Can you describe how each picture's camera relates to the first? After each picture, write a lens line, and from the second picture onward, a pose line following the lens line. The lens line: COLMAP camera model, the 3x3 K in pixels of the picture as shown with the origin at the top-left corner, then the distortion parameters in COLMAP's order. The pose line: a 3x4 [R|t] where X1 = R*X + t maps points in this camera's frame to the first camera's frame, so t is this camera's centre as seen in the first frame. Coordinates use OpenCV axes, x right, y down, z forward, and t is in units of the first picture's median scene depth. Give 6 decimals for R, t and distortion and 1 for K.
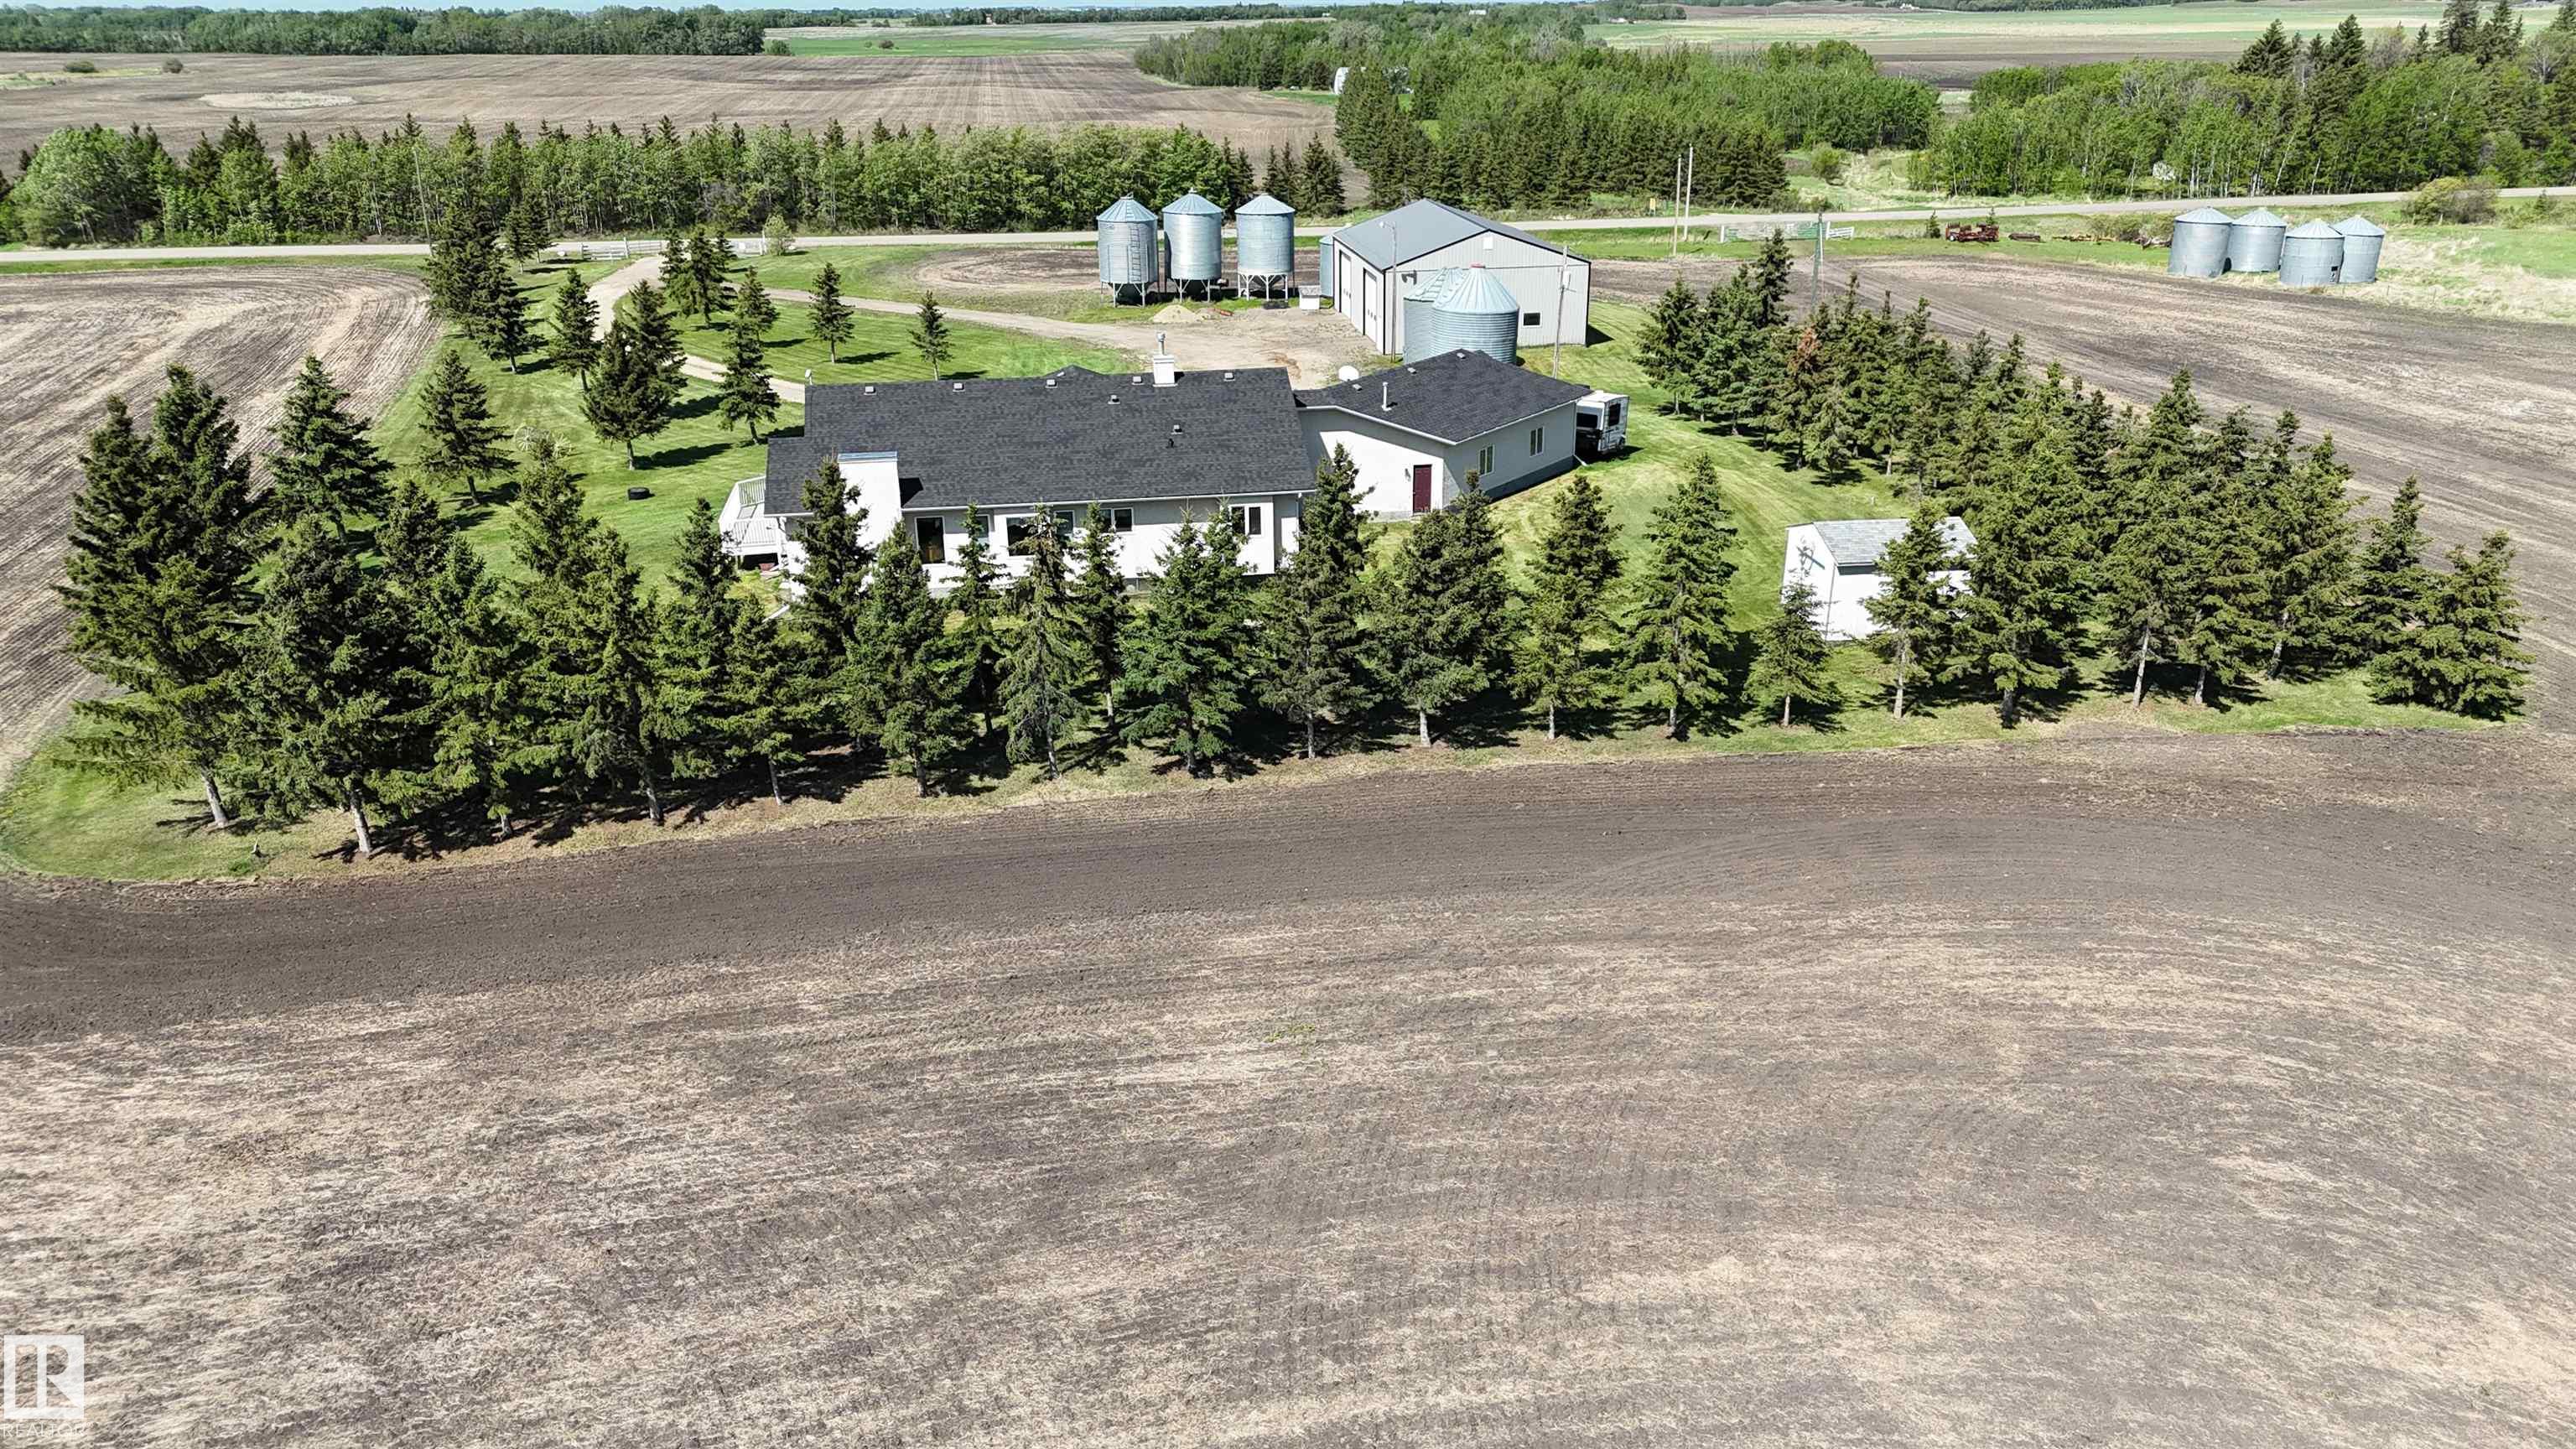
lens RADIAL K [[1871.9, 0, 1288.0], [0, 1871.9, 724.5], [0, 0, 1]] dist [0.078187, -0.077546]
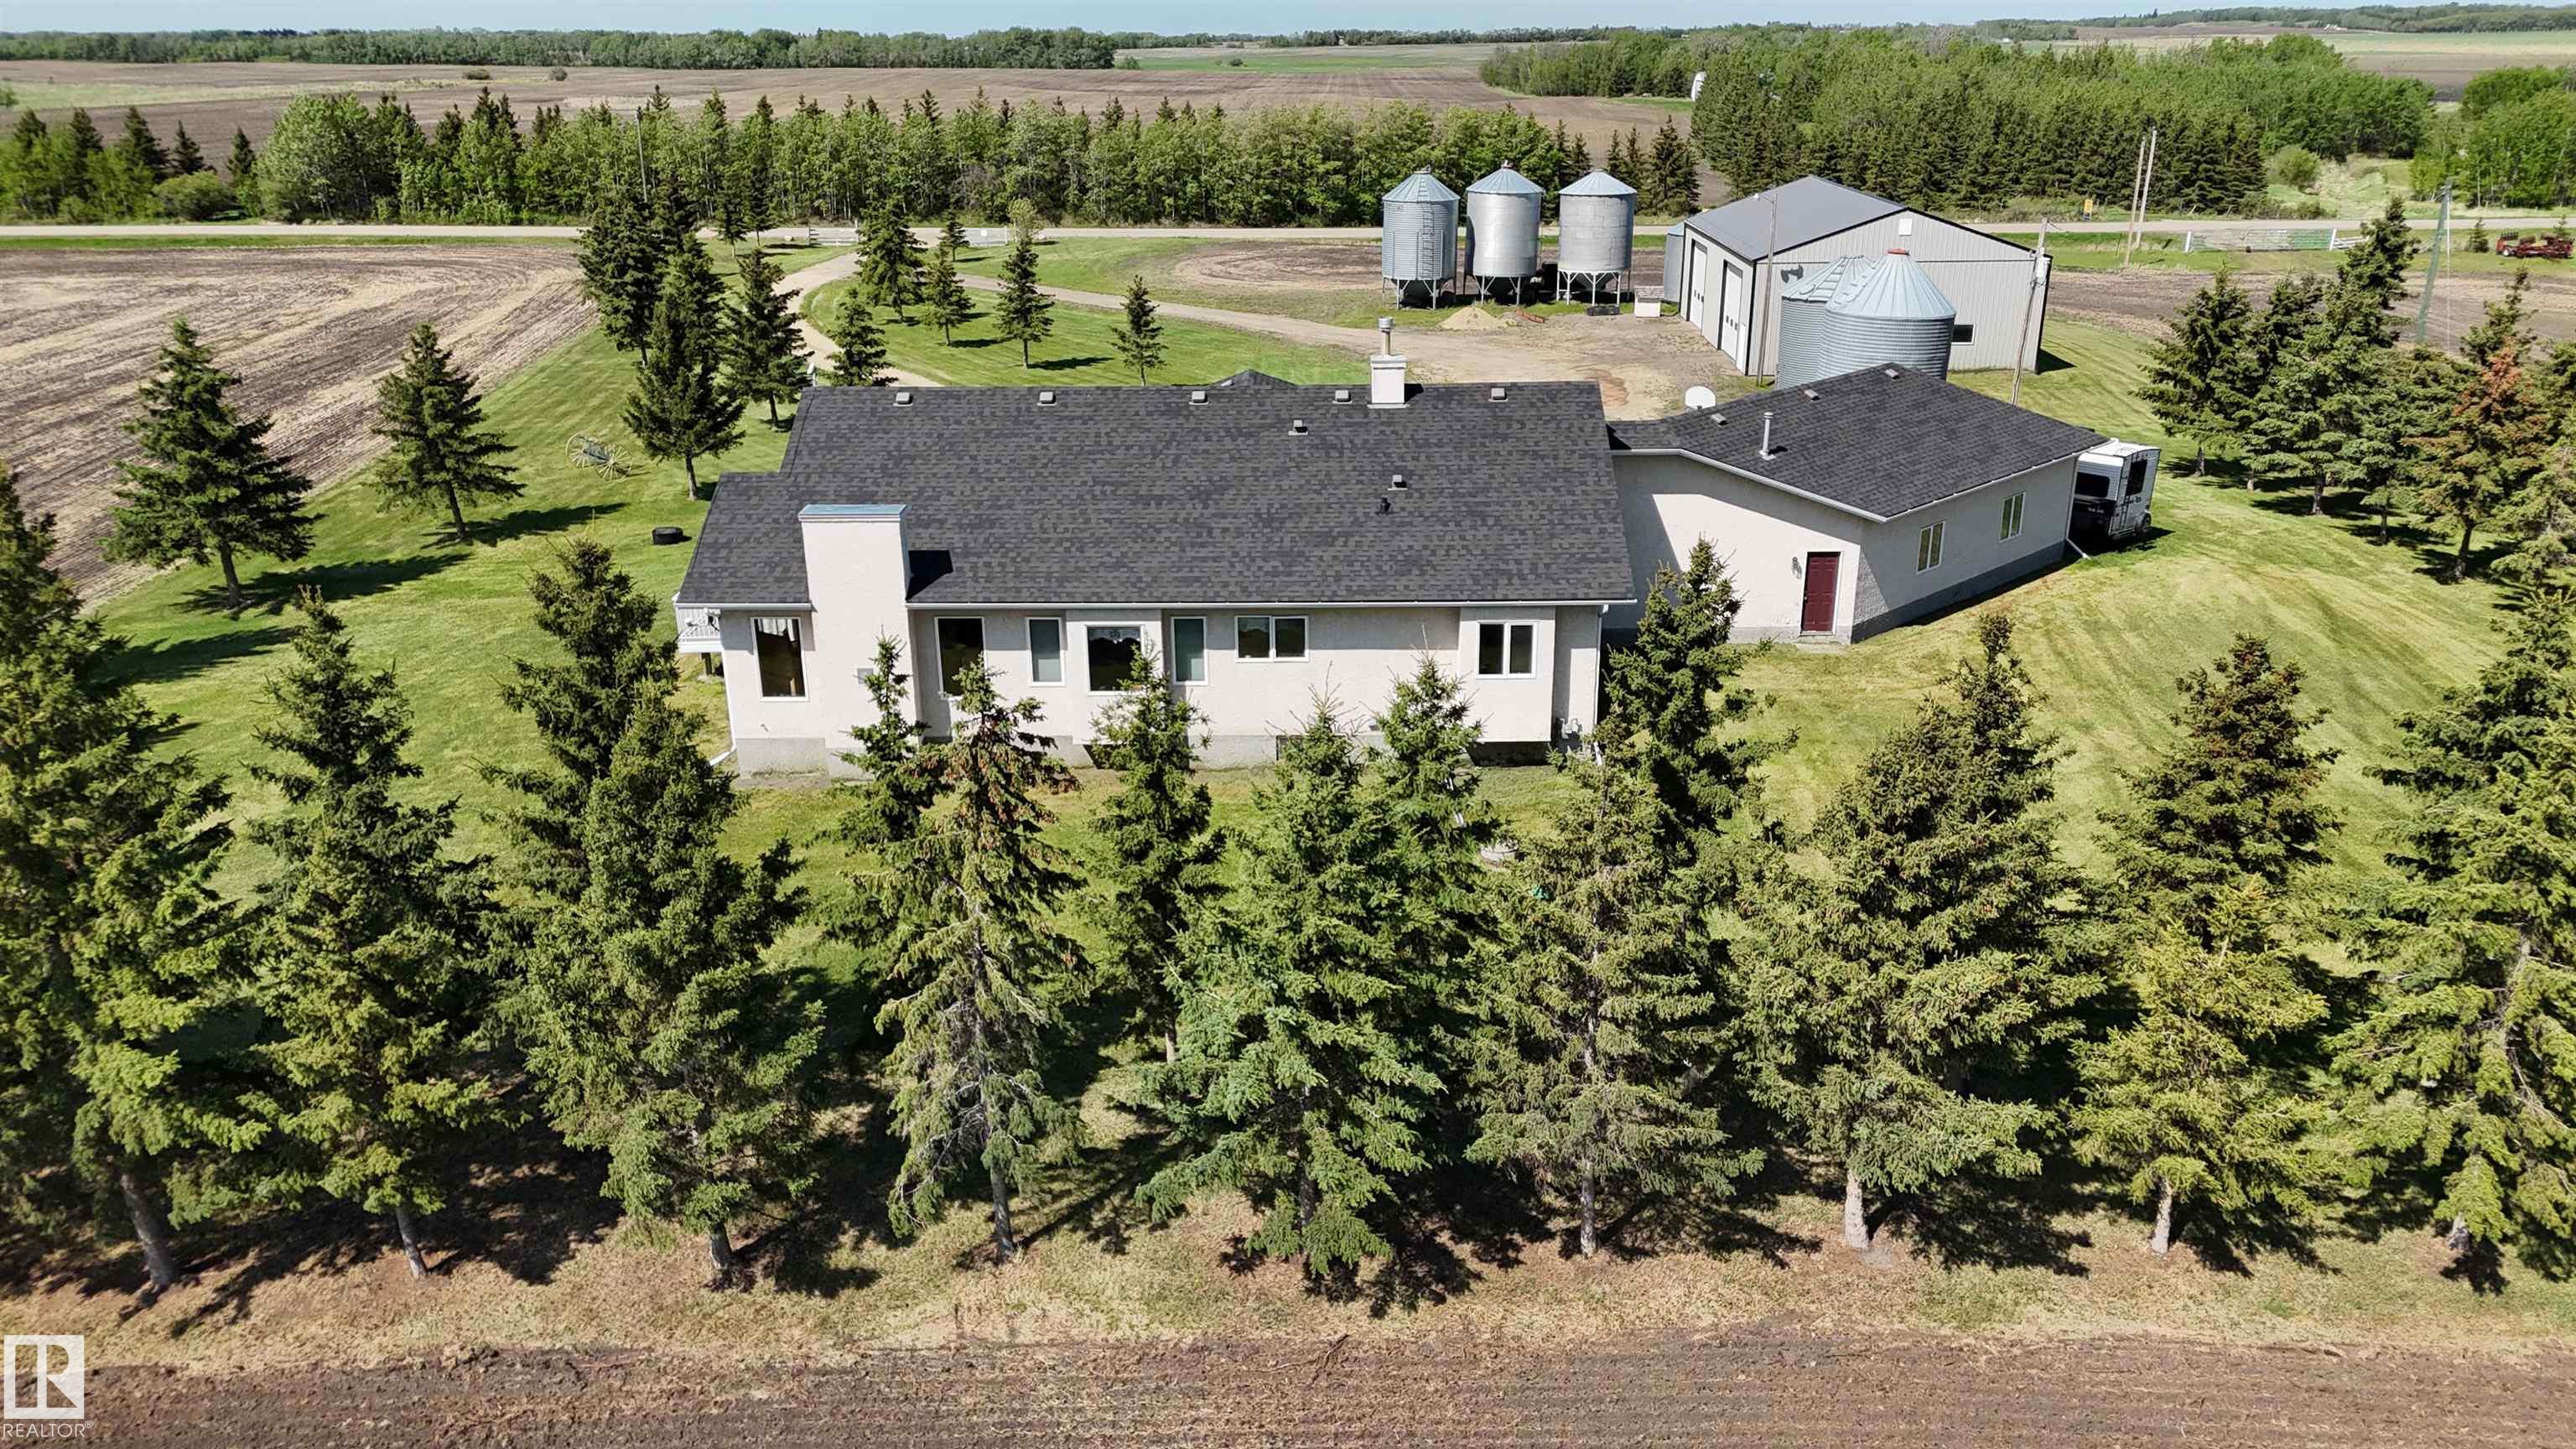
lens RADIAL K [[1871.9, 0, 1288.0], [0, 1871.9, 724.5], [0, 0, 1]] dist [0.078187, -0.077546]
pose [[0.984603, 0.062105, -0.163402, 0.003437], [-0.064152, 0.997914, -0.007278, -0.043311], [0.162609, 0.017649, 0.986533, 0.240554]]
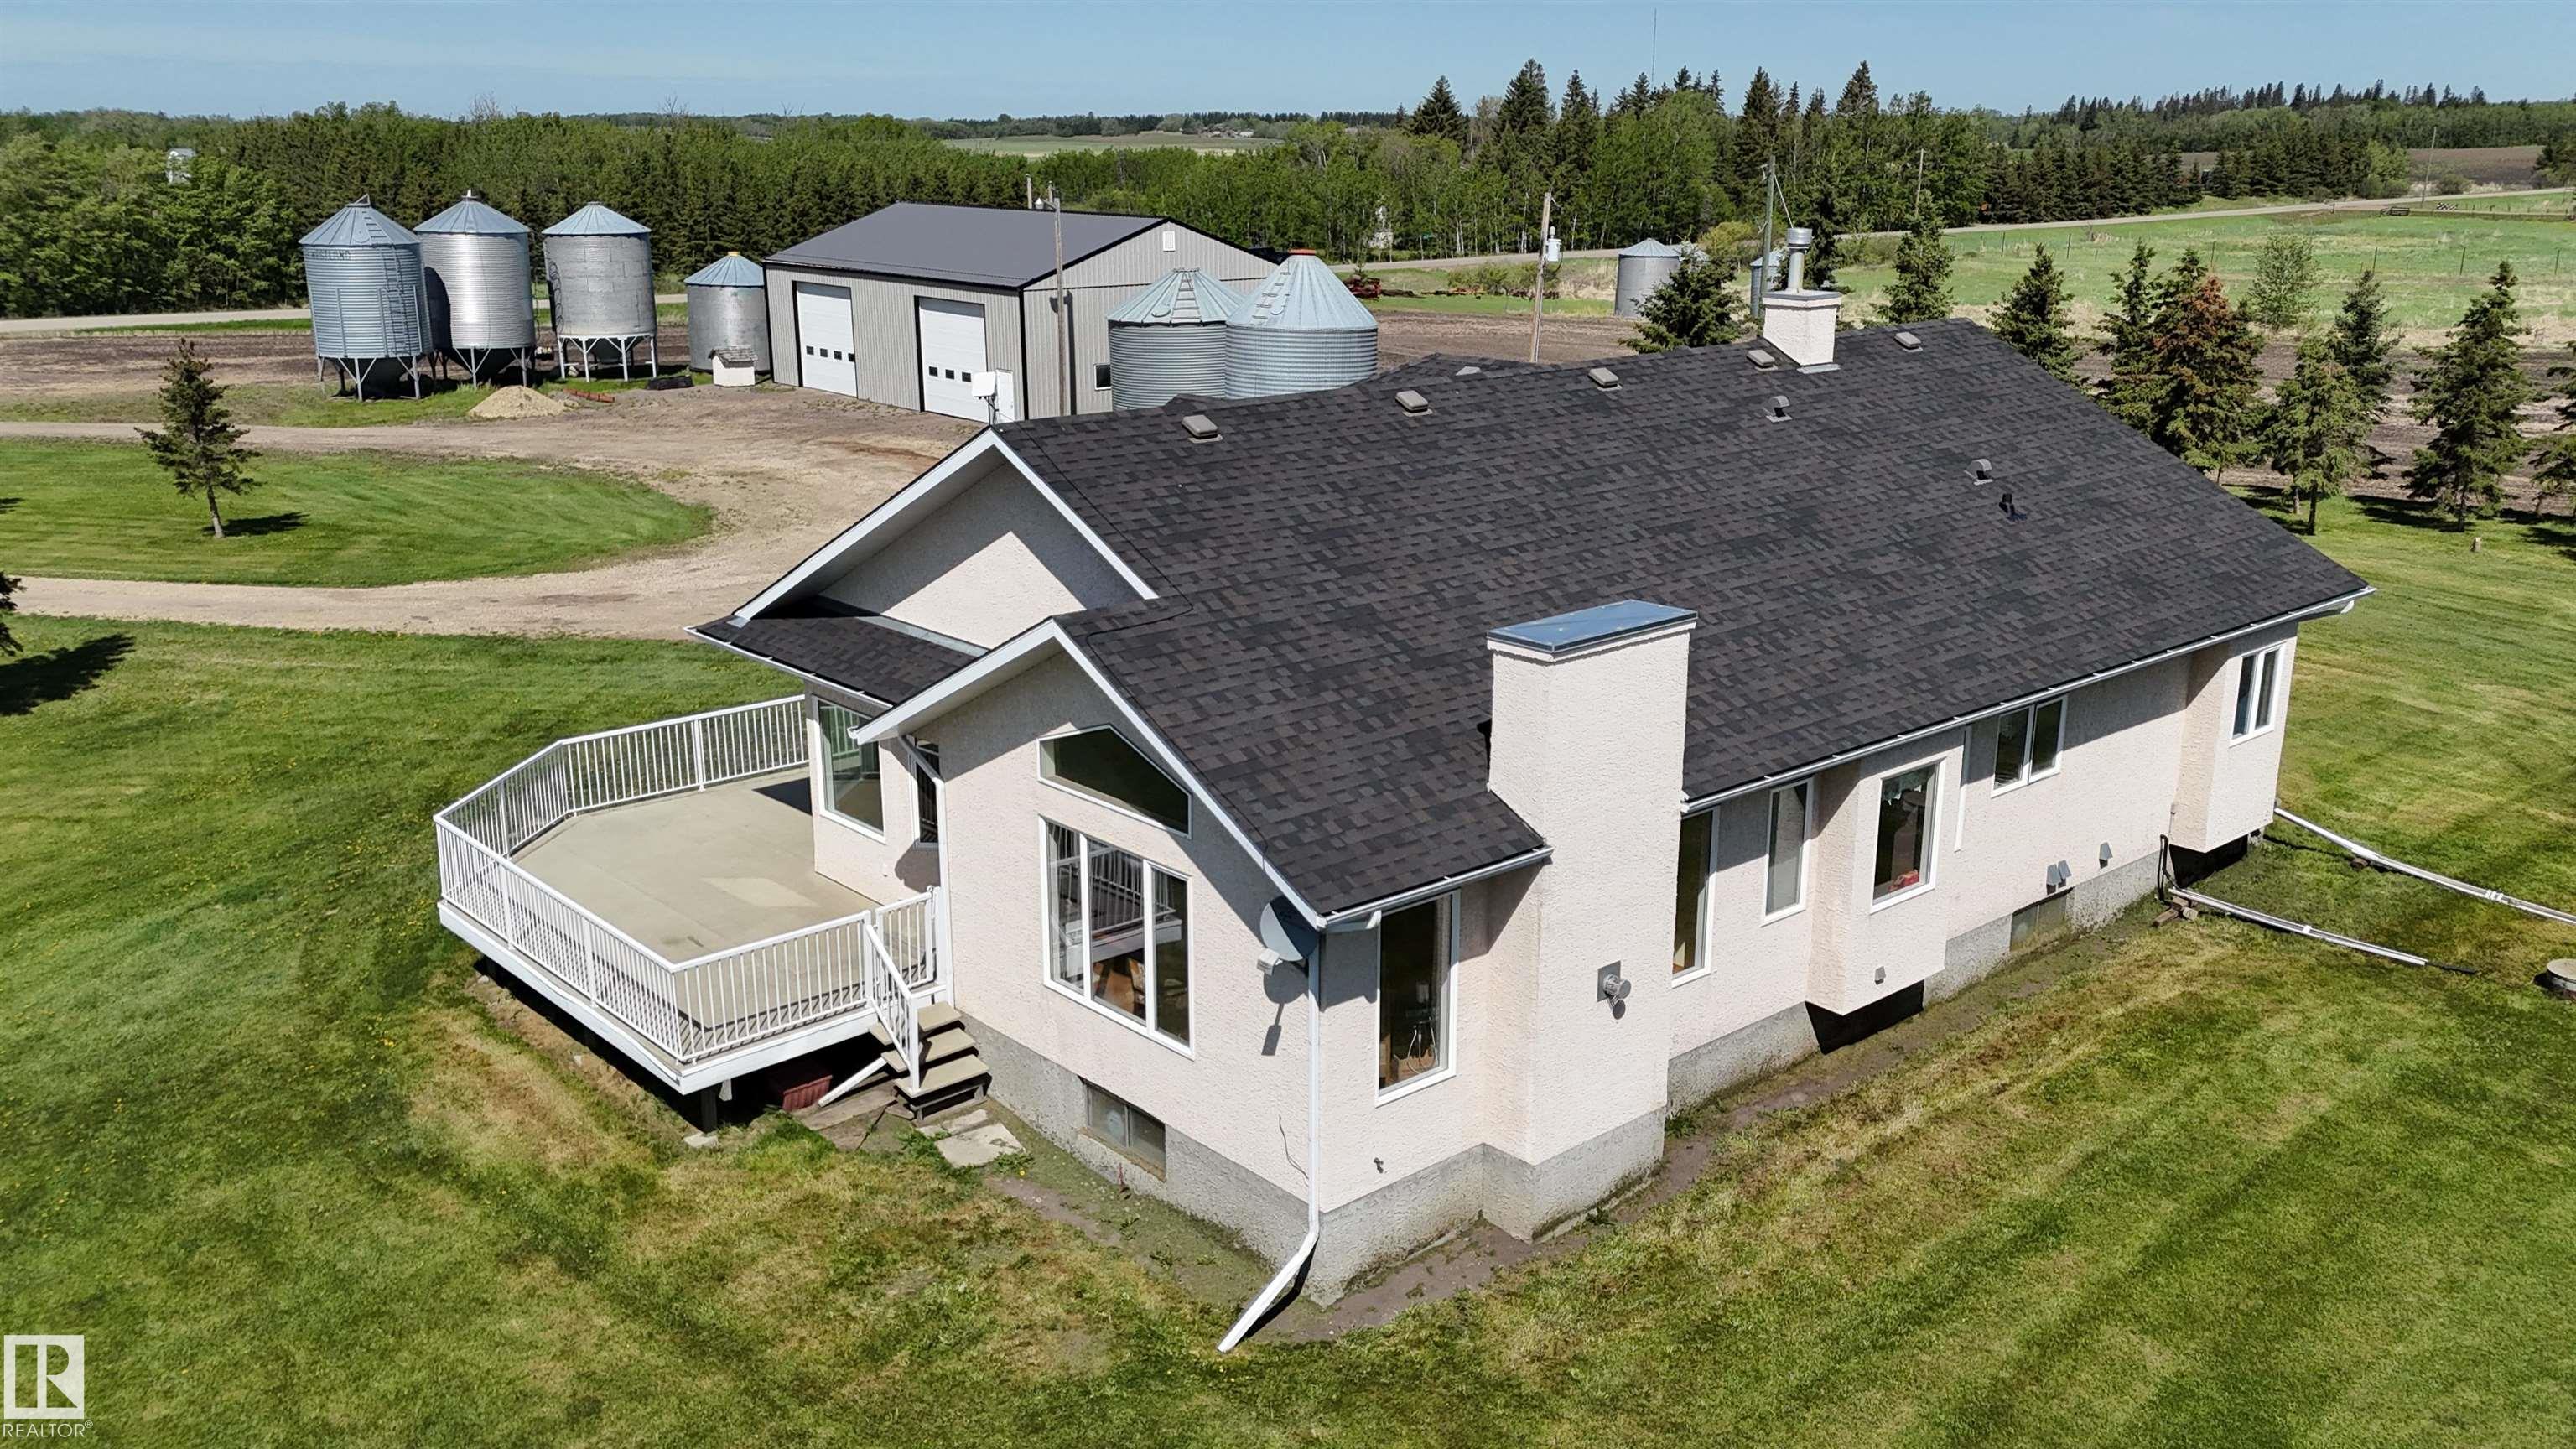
lens RADIAL K [[2114.2, 0, 1288.0], [0, 2114.2, 724.5], [0, 0, 1]] dist [0.088387, -0.002860]
pose [[0.860932, -0.131300, 0.491483, -0.201735], [0.176308, 0.983252, -0.046164, -0.063644], [-0.477191, 0.126397, 0.869663, 0.395415]]
